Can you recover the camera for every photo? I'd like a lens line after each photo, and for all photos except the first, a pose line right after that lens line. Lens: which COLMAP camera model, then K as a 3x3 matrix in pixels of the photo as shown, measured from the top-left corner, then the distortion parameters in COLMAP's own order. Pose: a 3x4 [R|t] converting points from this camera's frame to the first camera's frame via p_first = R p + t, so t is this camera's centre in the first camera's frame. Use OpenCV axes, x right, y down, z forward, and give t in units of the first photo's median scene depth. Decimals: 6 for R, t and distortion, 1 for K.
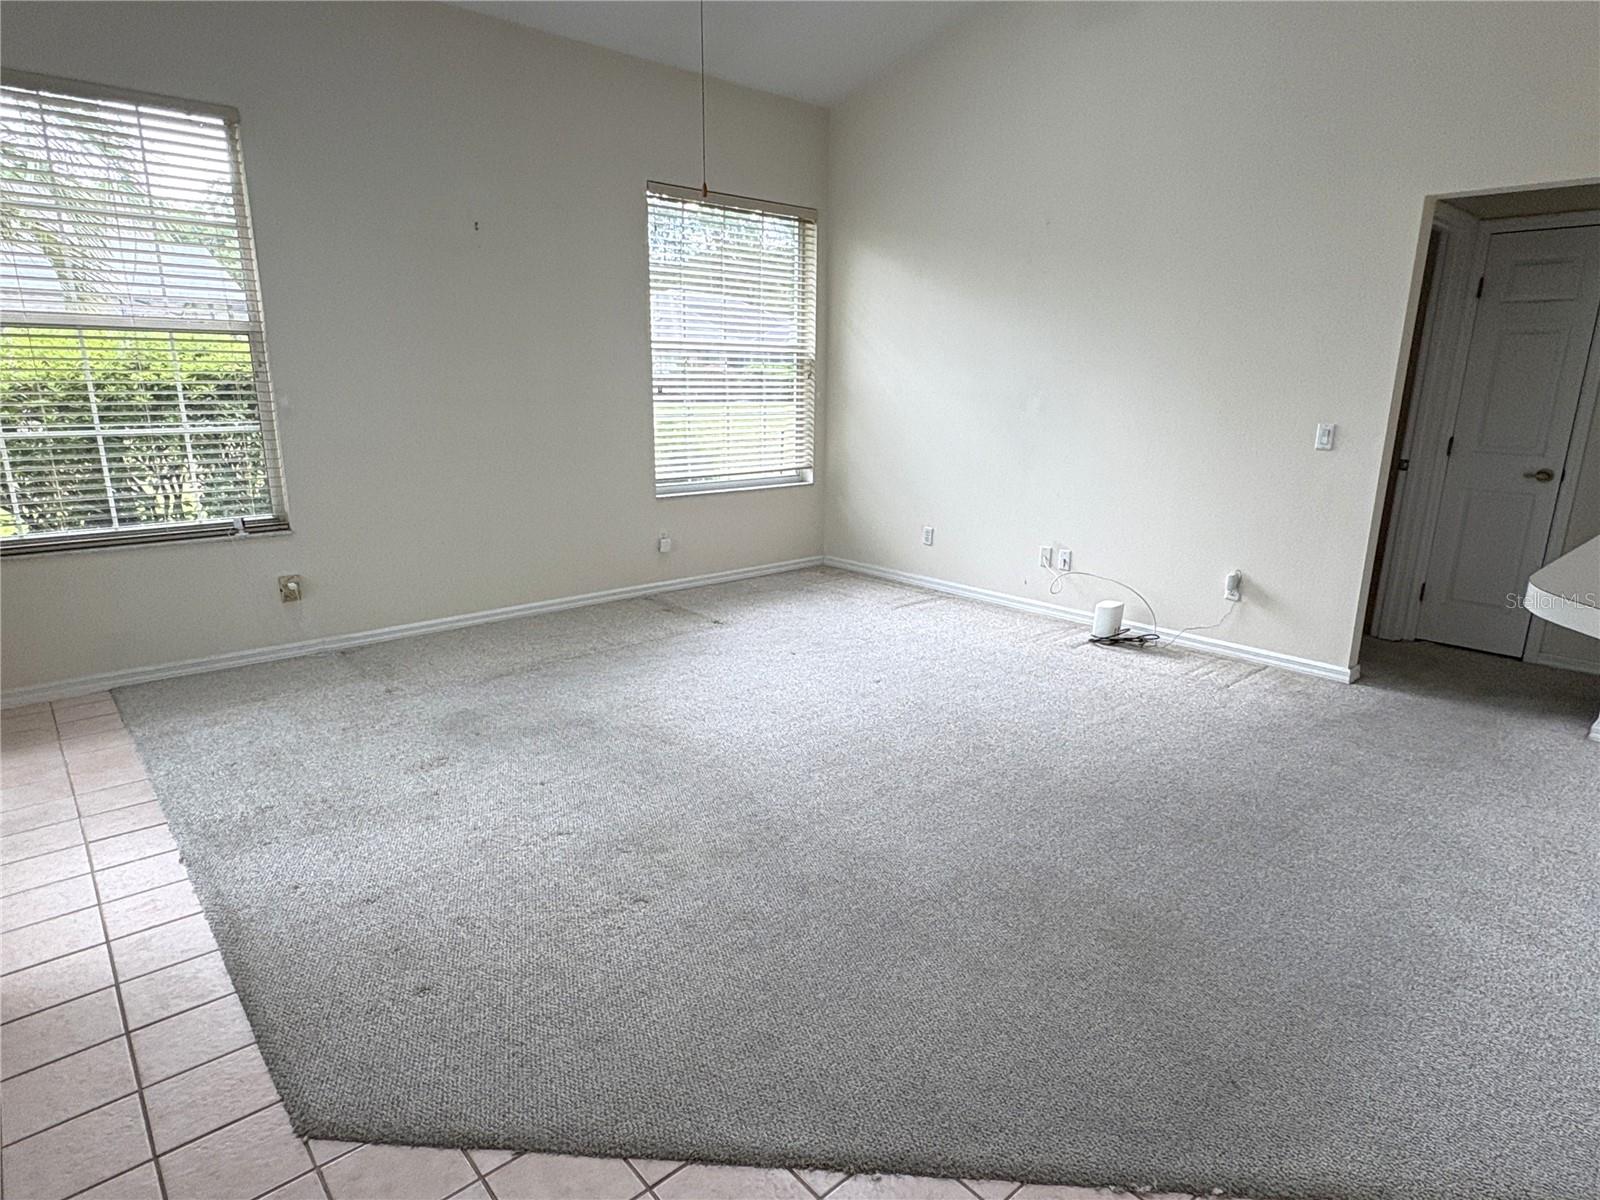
lens RADIAL K [[894.2, 0, 789.3], [0, 894.2, 602.0], [0, 0, 1]] dist [-0.000336, 0.001591]
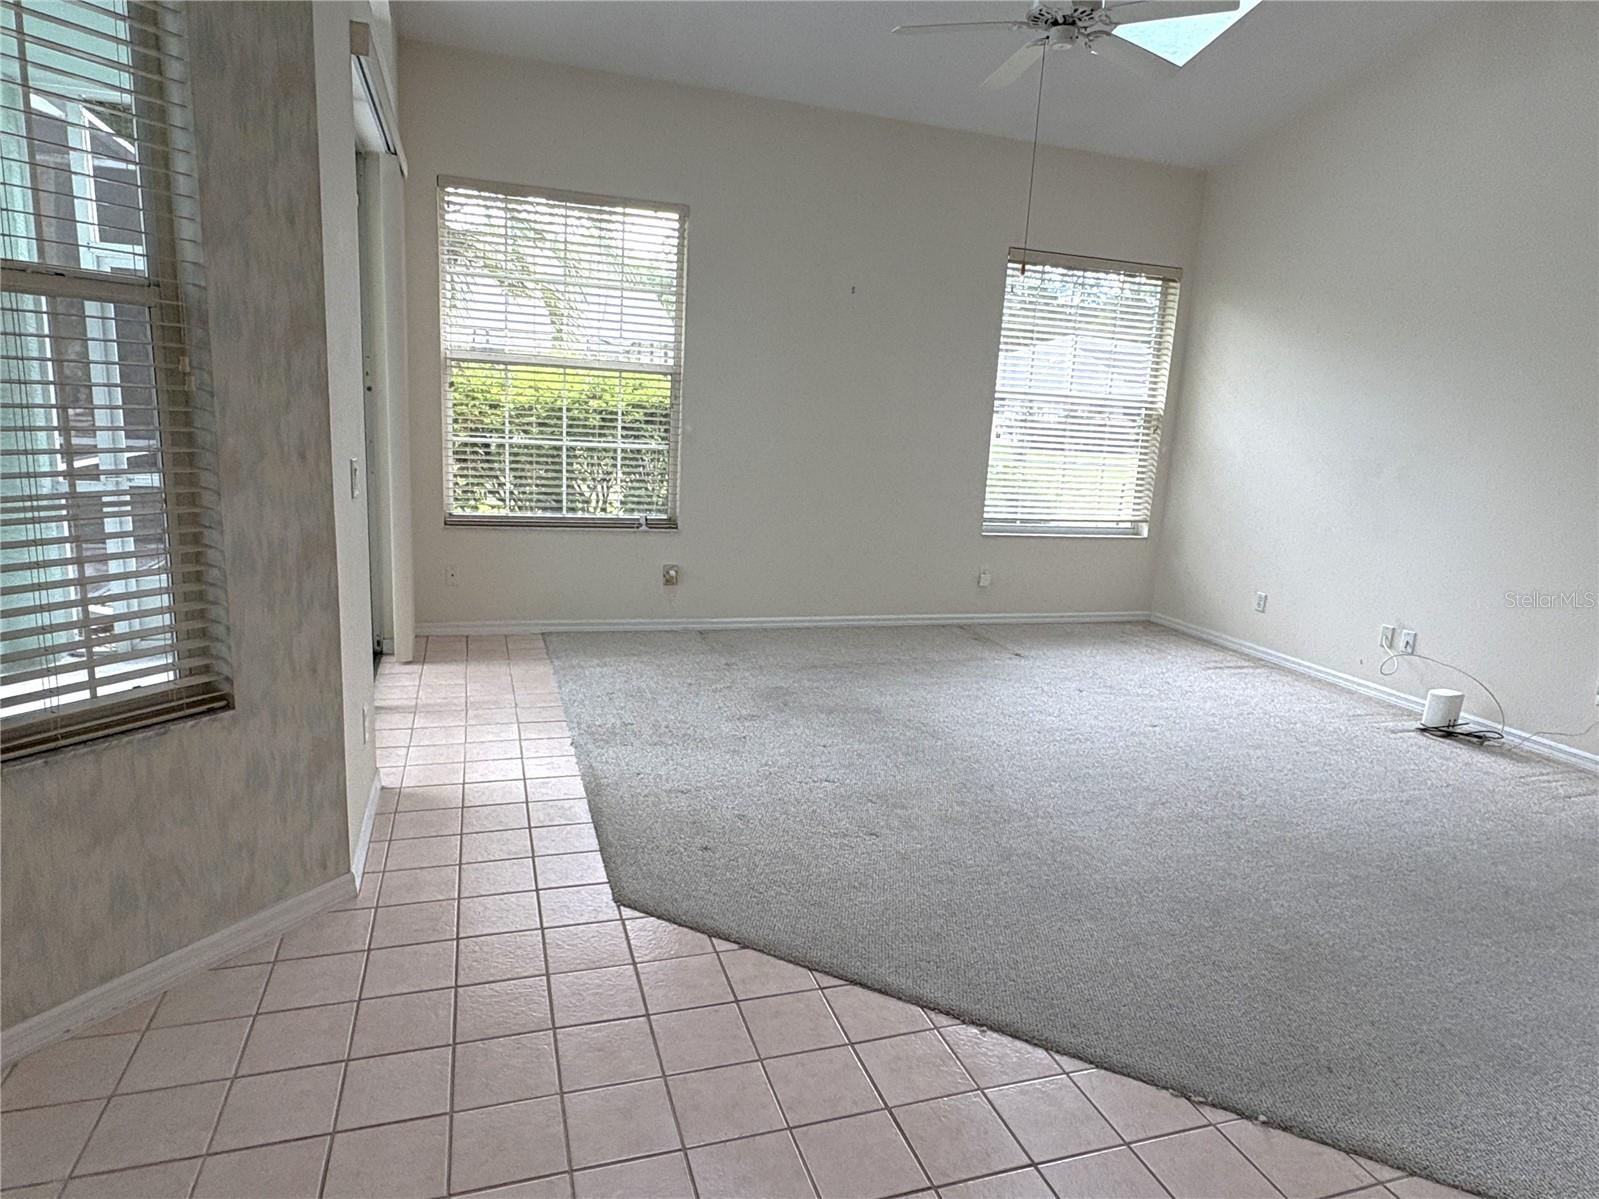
lens RADIAL K [[948.9, 0, 799.5], [0, 948.9, 599.5], [0, 0, 1]] dist [-0.002960, -0.001792]
pose [[0.919912, 0.119772, -0.373386, 0.104677], [-0.142459, 0.989228, -0.033659, 0.036763], [0.365332, 0.084155, 0.927065, -0.158049]]
